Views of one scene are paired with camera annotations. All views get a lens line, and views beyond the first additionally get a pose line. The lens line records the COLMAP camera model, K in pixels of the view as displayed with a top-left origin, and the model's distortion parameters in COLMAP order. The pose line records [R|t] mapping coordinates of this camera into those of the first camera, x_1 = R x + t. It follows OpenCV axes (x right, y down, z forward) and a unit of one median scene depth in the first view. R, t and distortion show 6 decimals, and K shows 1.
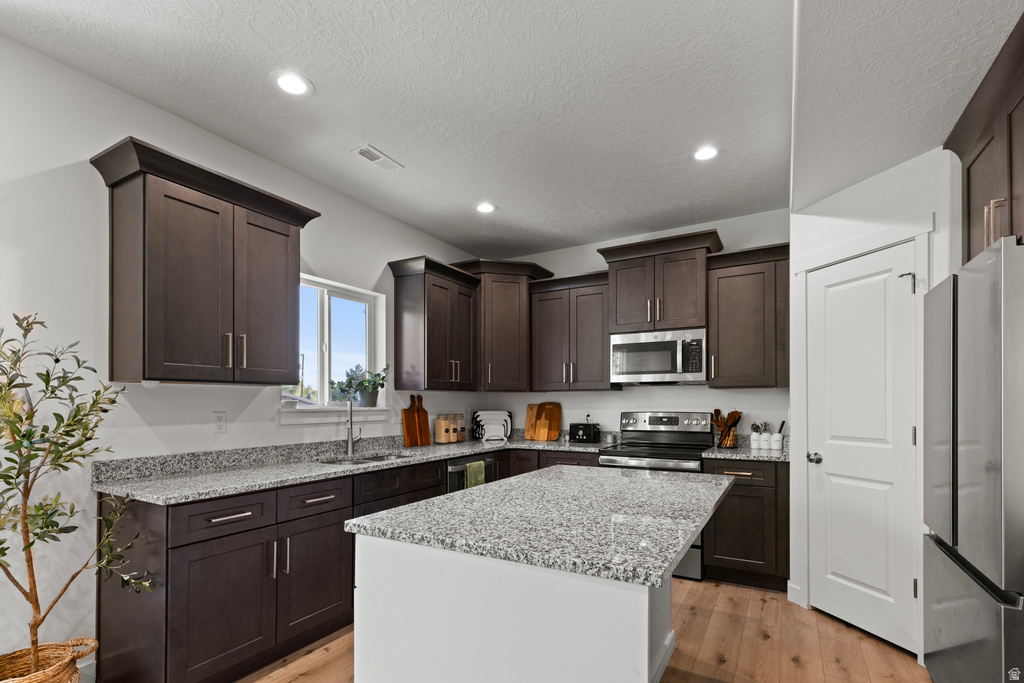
lens RADIAL K [[507.2, 0, 504.9], [0, 507.2, 396.3], [0, 0, 1]] dist [0.012069, -0.008143]
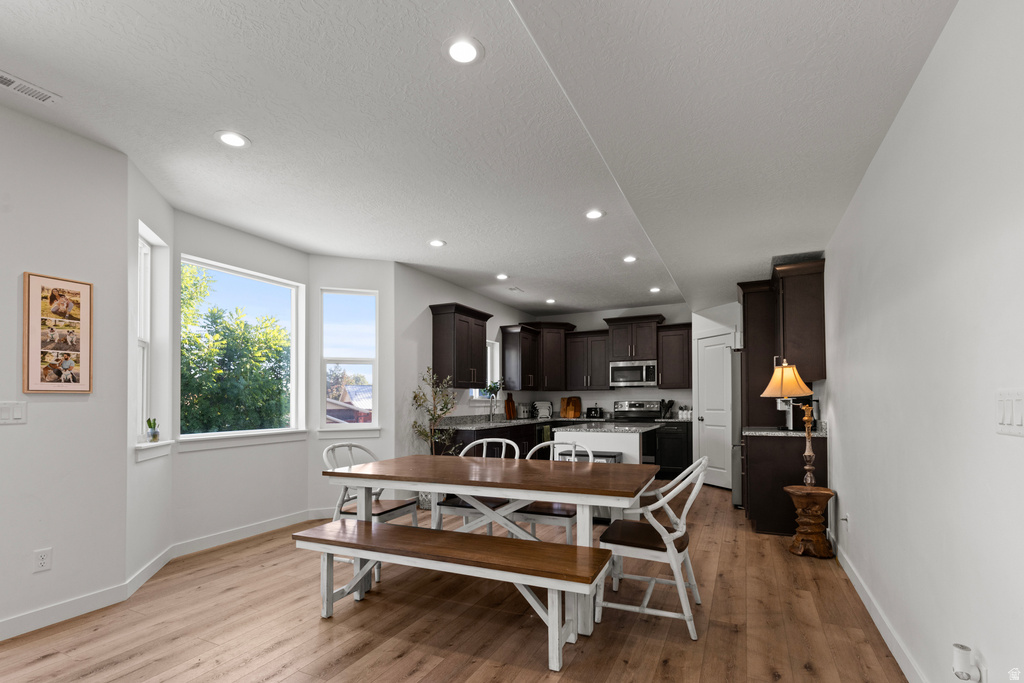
lens RADIAL K [[507.2, 0, 511.6], [0, 507.2, 391.0], [0, 0, 1]] dist [0.012069, -0.008143]
pose [[0.997004, -0.004235, 0.077236, -0.337004], [0.004820, 0.999961, -0.007394, 0.004568], [-0.077202, 0.007744, 0.996985, -0.966464]]
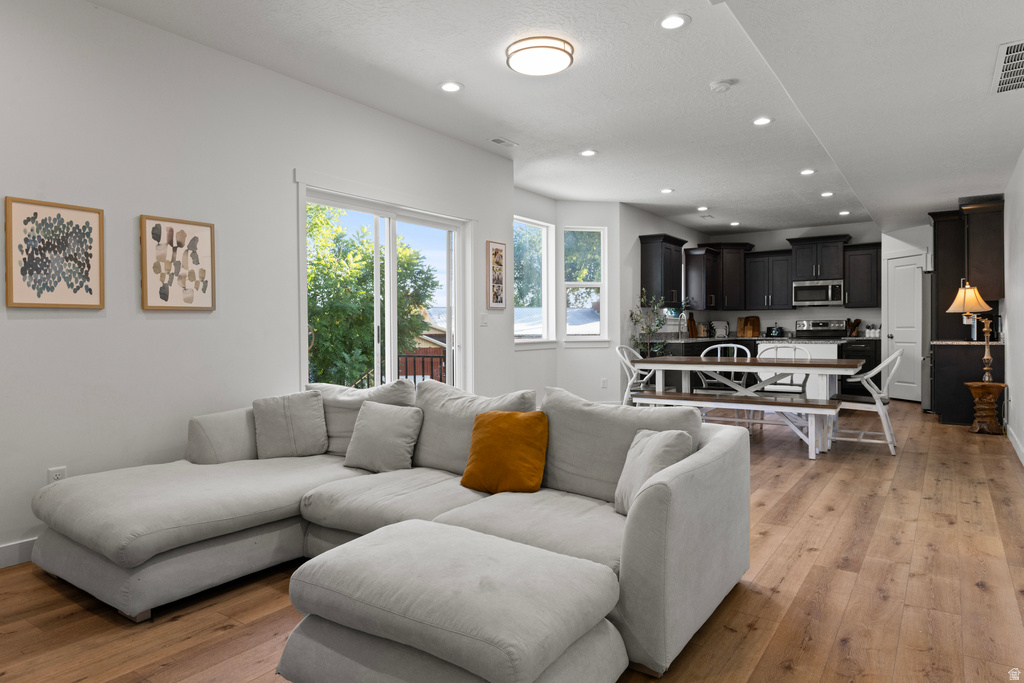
lens RADIAL K [[680.5, 0, 486.7], [0, 680.5, 330.2], [0, 0, 1]] dist [-0.004805, -0.001680]
pose [[0.996078, -0.004330, -0.088379, -0.787115], [0.005586, 0.999887, 0.013976, 0.027081], [0.088308, -0.014415, 0.995989, -1.841554]]
